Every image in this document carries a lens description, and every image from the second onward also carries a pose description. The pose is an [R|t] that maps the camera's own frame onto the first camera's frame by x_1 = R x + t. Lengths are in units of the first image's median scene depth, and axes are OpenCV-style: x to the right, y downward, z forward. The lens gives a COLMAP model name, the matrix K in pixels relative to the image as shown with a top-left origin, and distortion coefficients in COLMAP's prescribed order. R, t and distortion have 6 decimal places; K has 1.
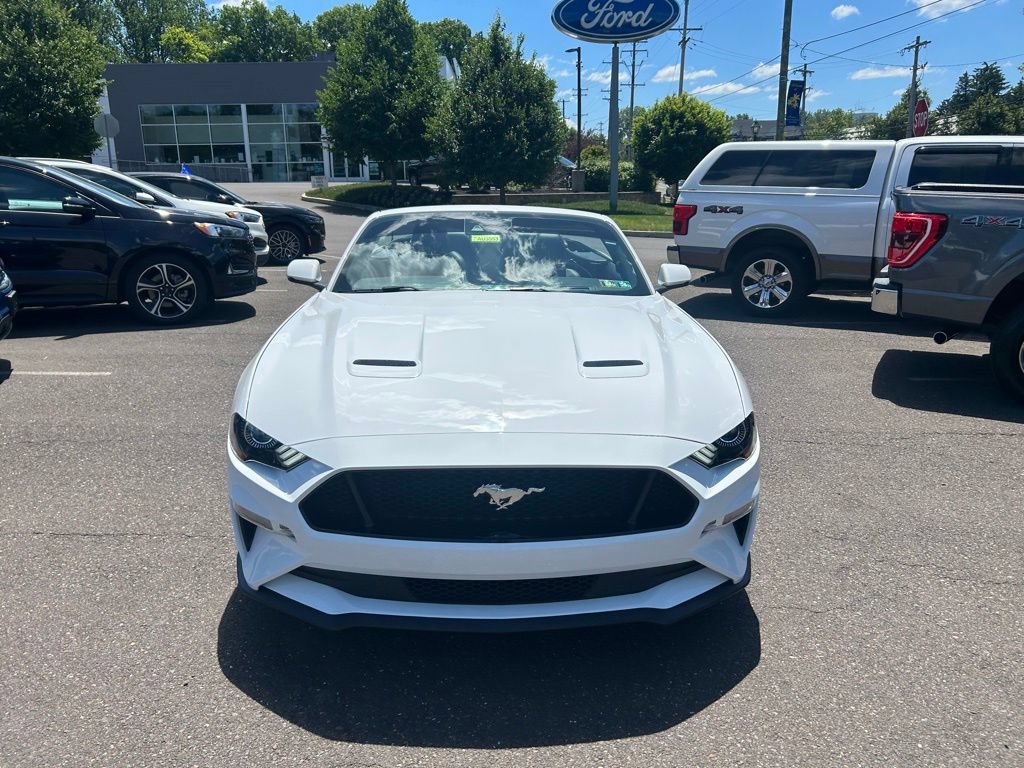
lens RADIAL K [[775.2, 0, 515.3], [0, 775.2, 398.2], [0, 0, 1]] dist [0.035155, -0.039290]
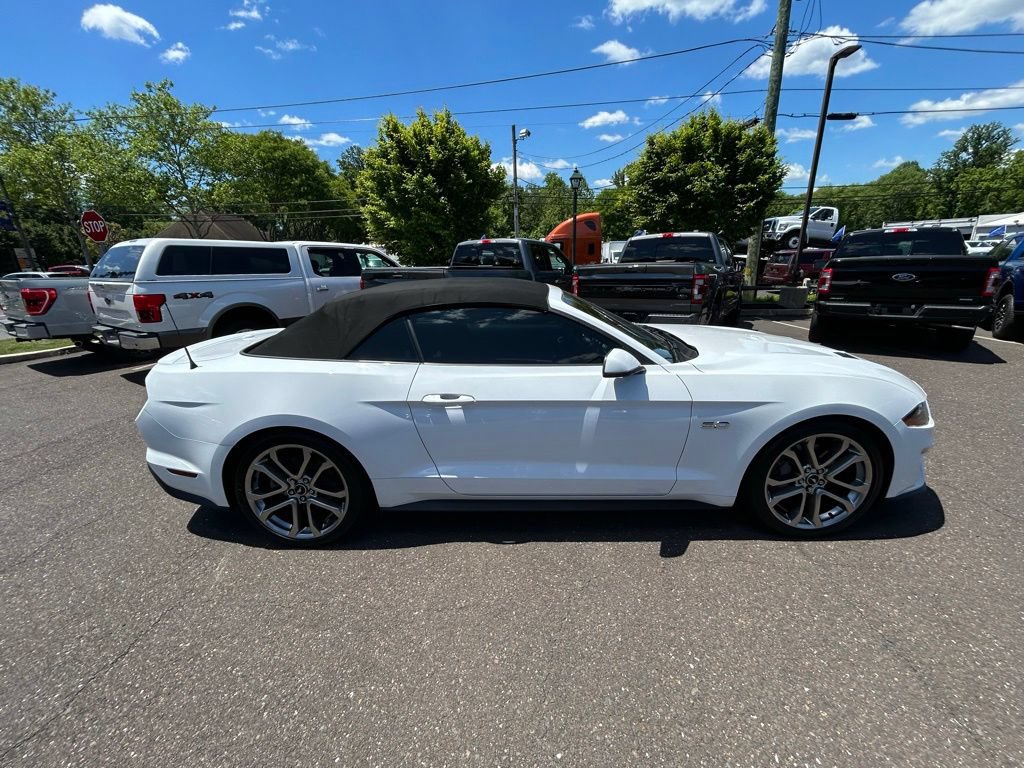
lens RADIAL K [[420.3, 0, 512.0], [0, 420.3, 384.0], [0, 0, 1]] dist [0.002165, 0.000124]
pose [[0.056030, -0.284049, 0.957171, -0.102339], [0.291873, 0.921459, 0.256365, -0.041909], [-0.954815, 0.265008, 0.134536, 0.145480]]
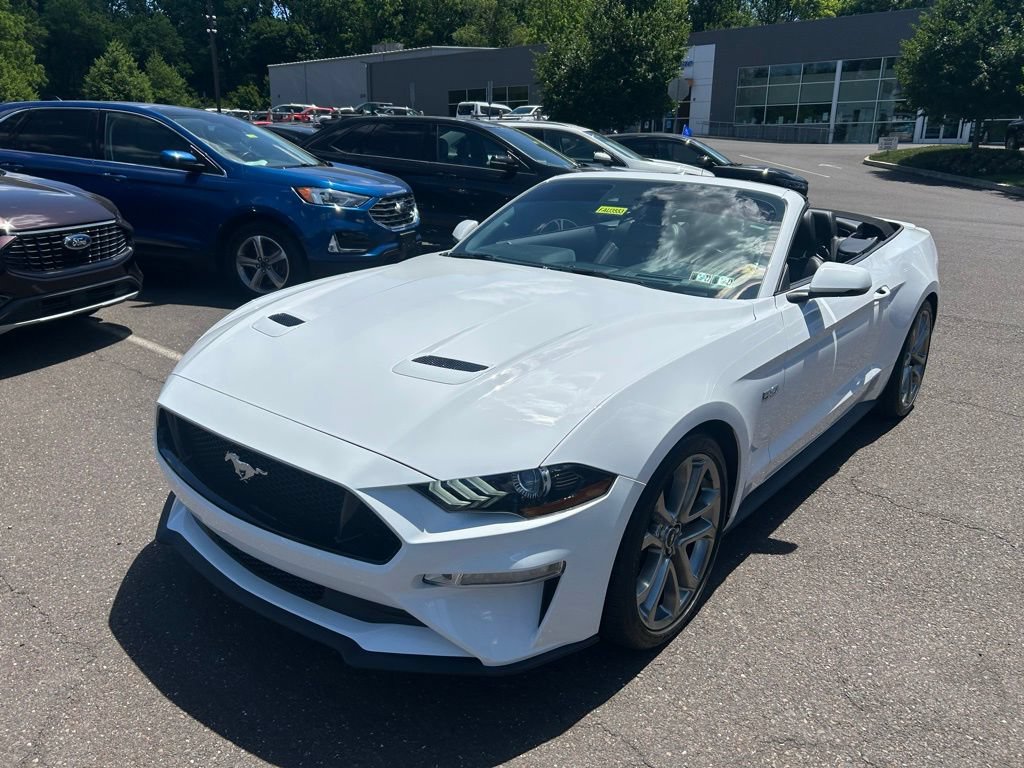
lens RADIAL K [[775.2, 0, 515.3], [0, 775.2, 398.2], [0, 0, 1]] dist [0.035155, -0.039290]
pose [[0.749151, 0.217868, -0.625544, 0.060246], [-0.189170, 0.975401, 0.113168, -0.009822], [0.634812, 0.033554, 0.771937, 0.032899]]
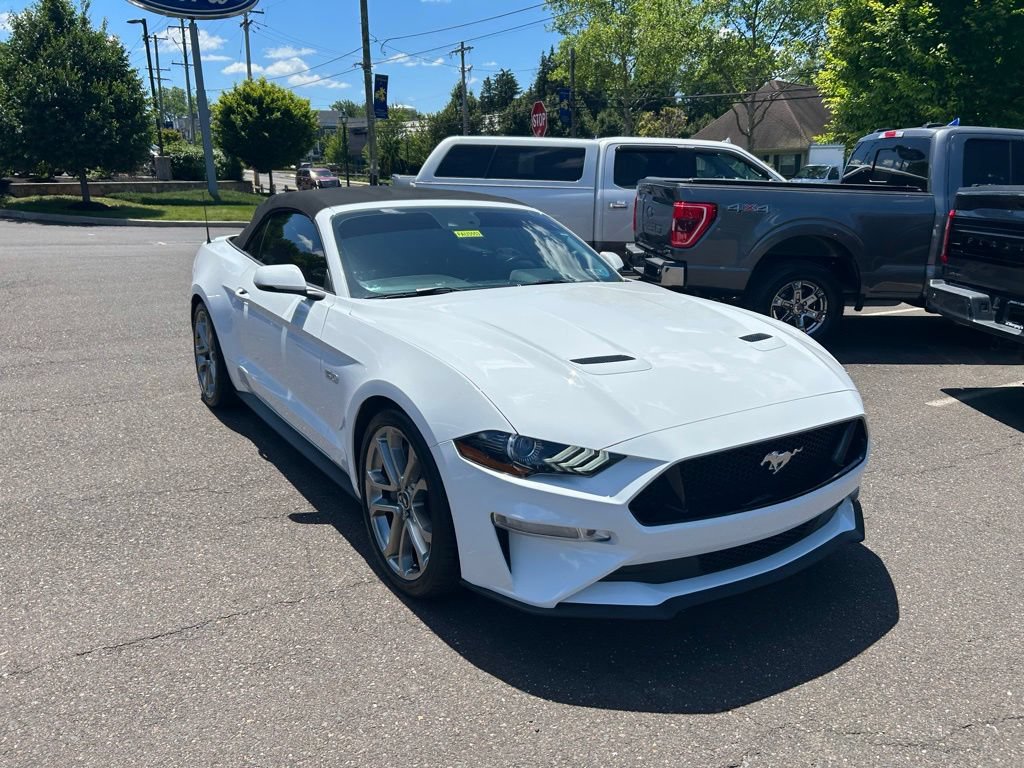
lens RADIAL K [[777.2, 0, 518.5], [0, 777.2, 395.2], [0, 0, 1]] dist [0.055550, -0.067818]
pose [[0.856389, -0.134397, 0.498533, -0.063728], [0.130350, 0.990530, 0.043115, -0.004640], [-0.499606, 0.028060, 0.865798, 0.015028]]
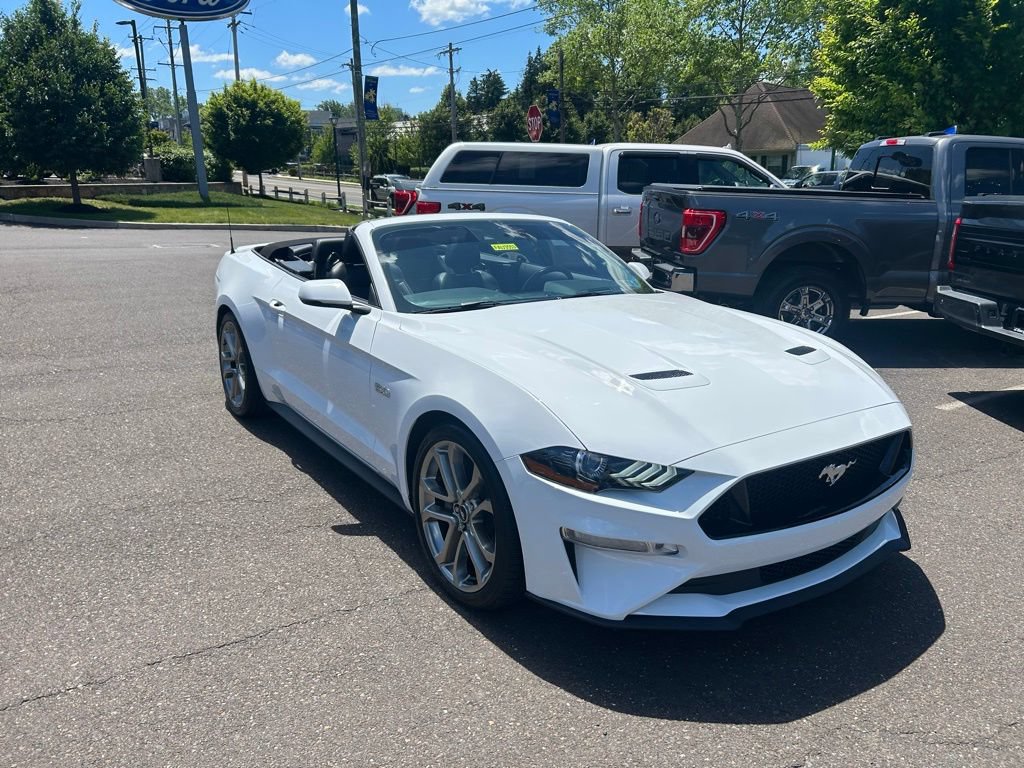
lens RADIAL K [[775.2, 0, 515.3], [0, 775.2, 398.2], [0, 0, 1]] dist [0.035155, -0.039290]
pose [[0.847902, -0.142327, 0.510691, -0.072233], [0.135344, 0.989483, 0.051052, -0.007915], [-0.512585, 0.025832, 0.858248, 0.017147]]
